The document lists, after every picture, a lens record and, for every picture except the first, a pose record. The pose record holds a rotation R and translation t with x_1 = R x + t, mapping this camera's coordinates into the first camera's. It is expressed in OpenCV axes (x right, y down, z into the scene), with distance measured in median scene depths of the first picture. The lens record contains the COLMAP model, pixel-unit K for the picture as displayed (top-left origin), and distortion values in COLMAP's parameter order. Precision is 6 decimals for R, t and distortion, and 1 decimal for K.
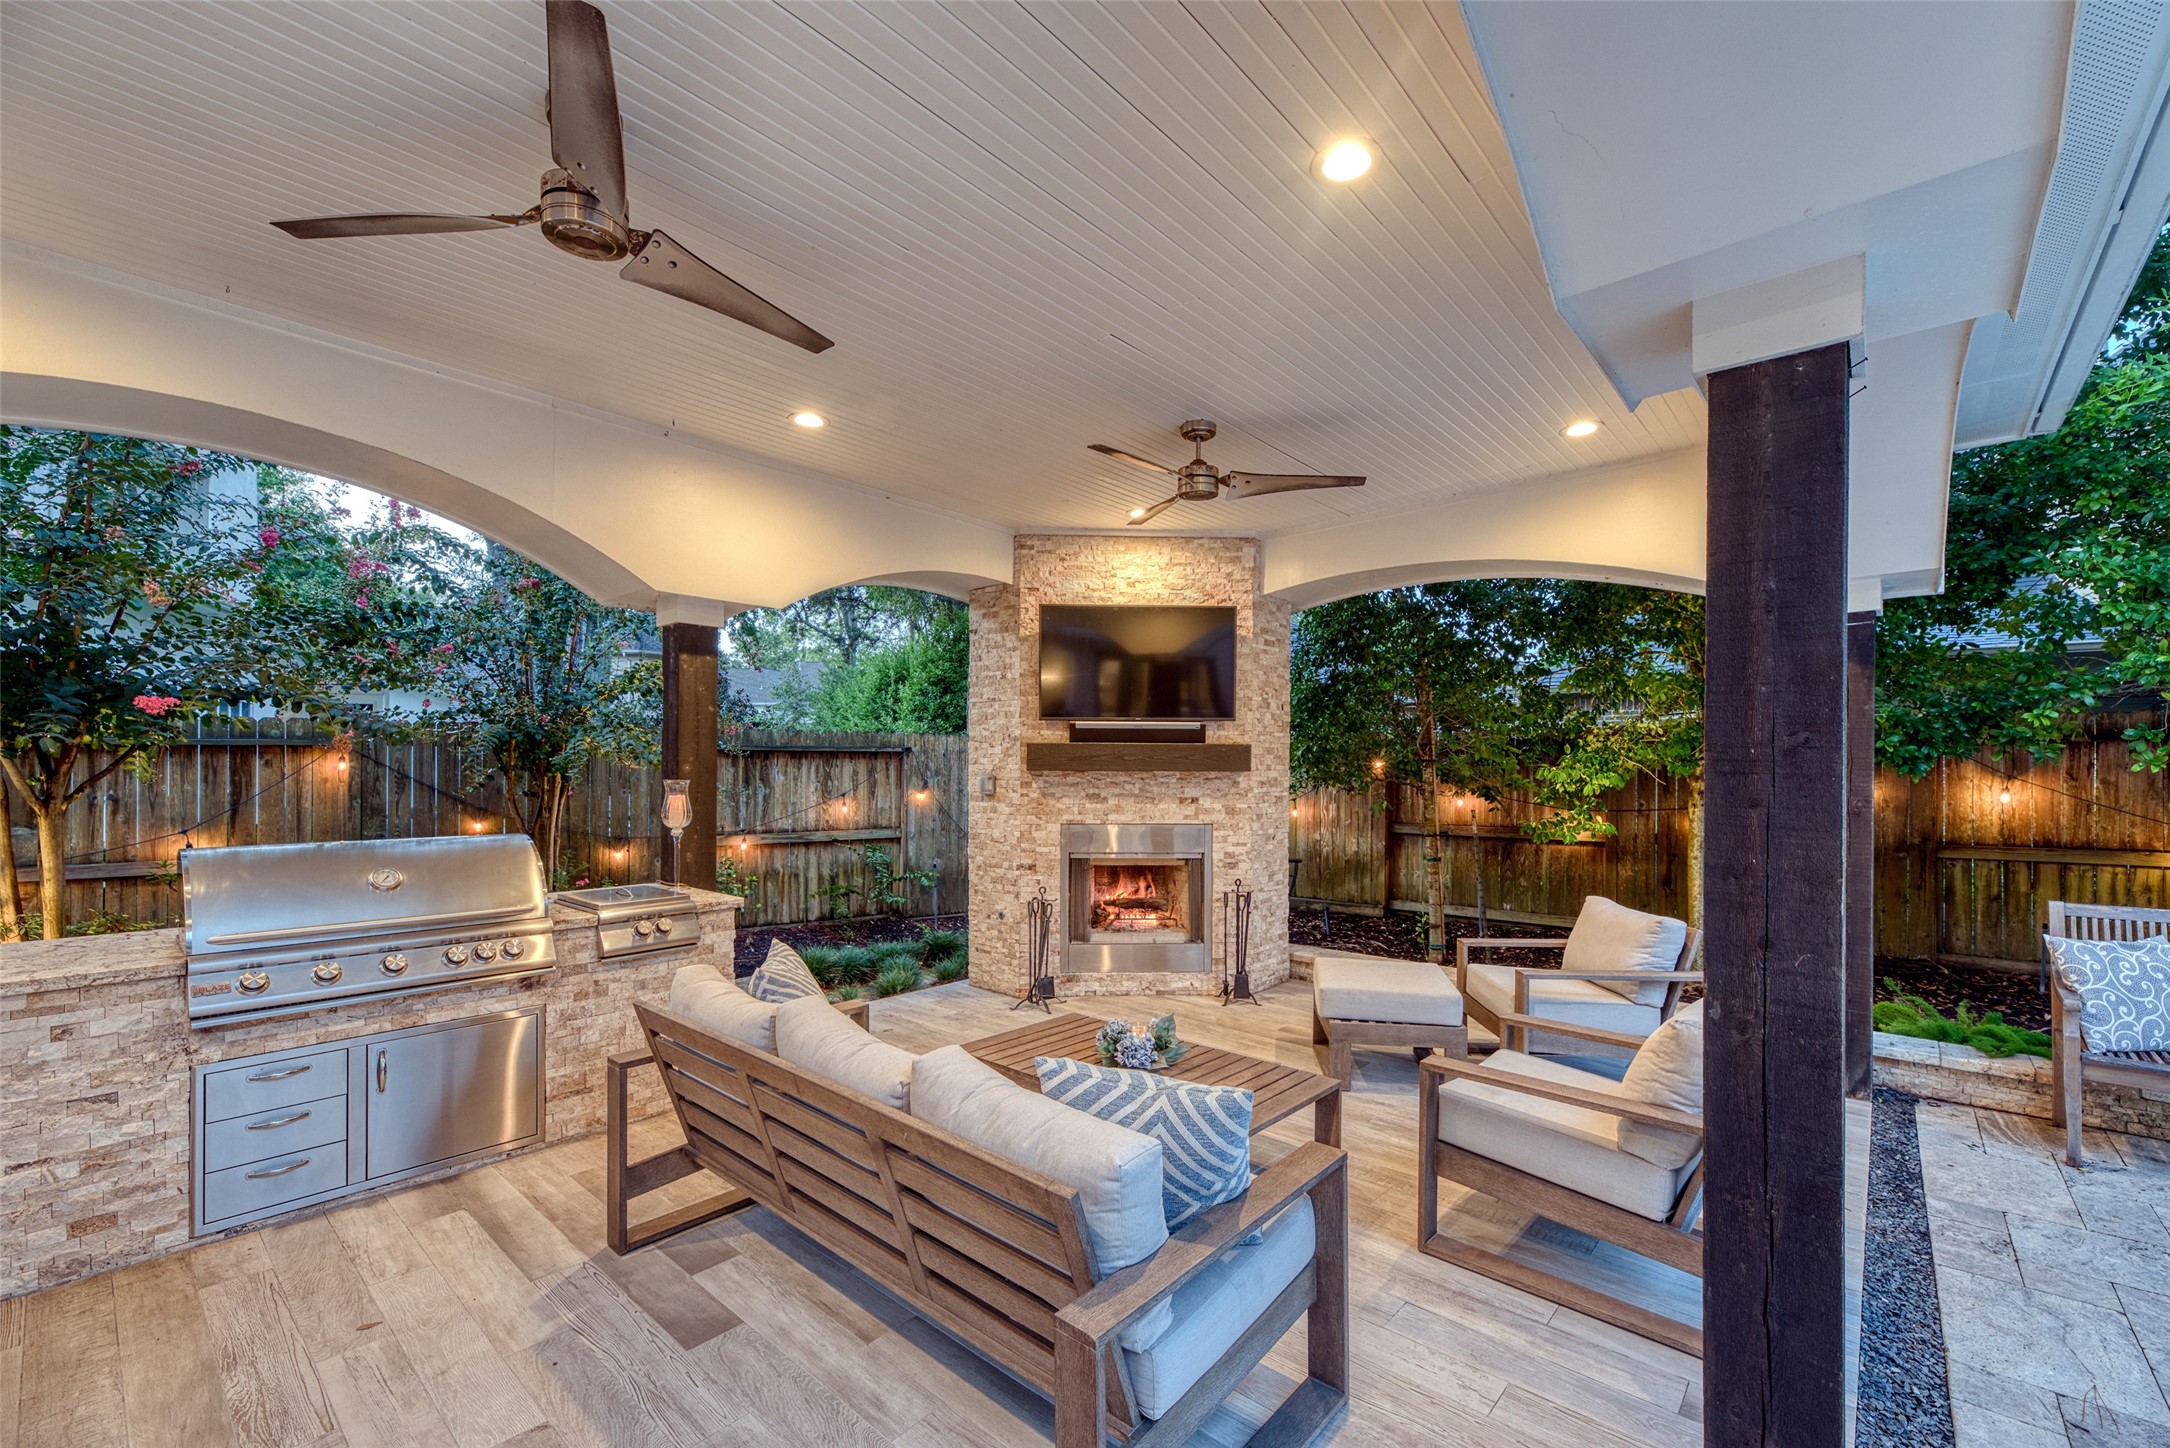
lens RADIAL K [[888.1, 0, 1084.2], [0, 888.1, 741.2], [0, 0, 1]] dist [0.006957, -0.001932]
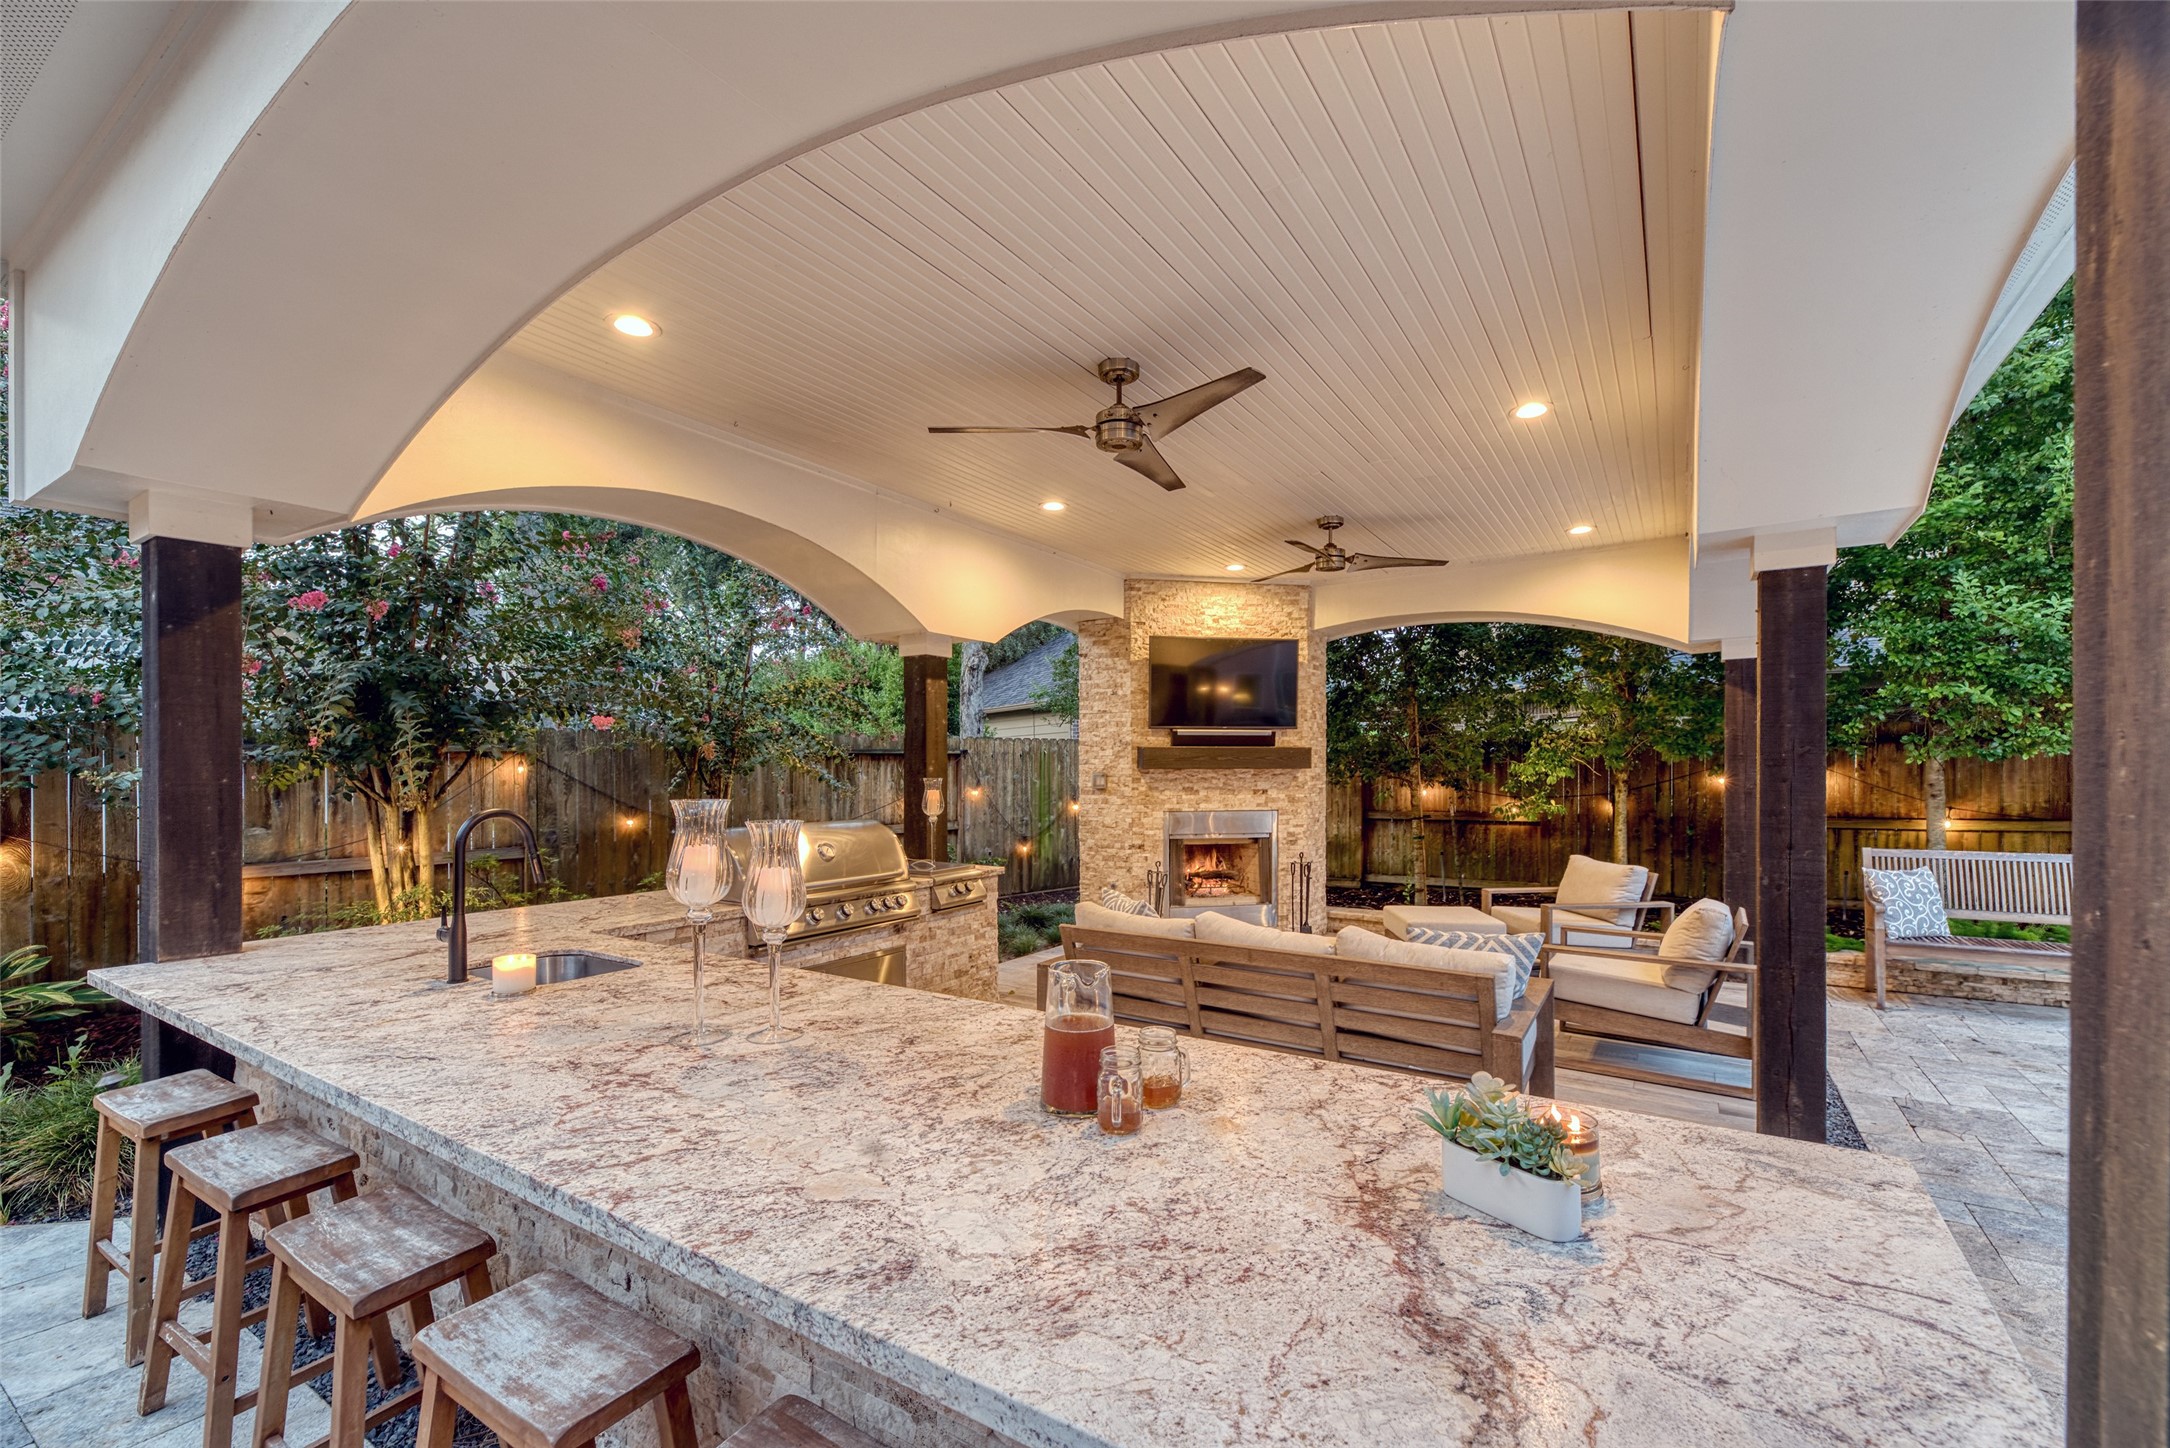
lens RADIAL K [[888.1, 0, 1092.2], [0, 888.1, 740.8], [0, 0, 1]] dist [0.006957, -0.001932]
pose [[0.989146, -0.003132, 0.146899, -0.307033], [0.003067, 0.999995, 0.000669, -0.007502], [-0.146901, -0.000211, 0.989151, -0.219291]]
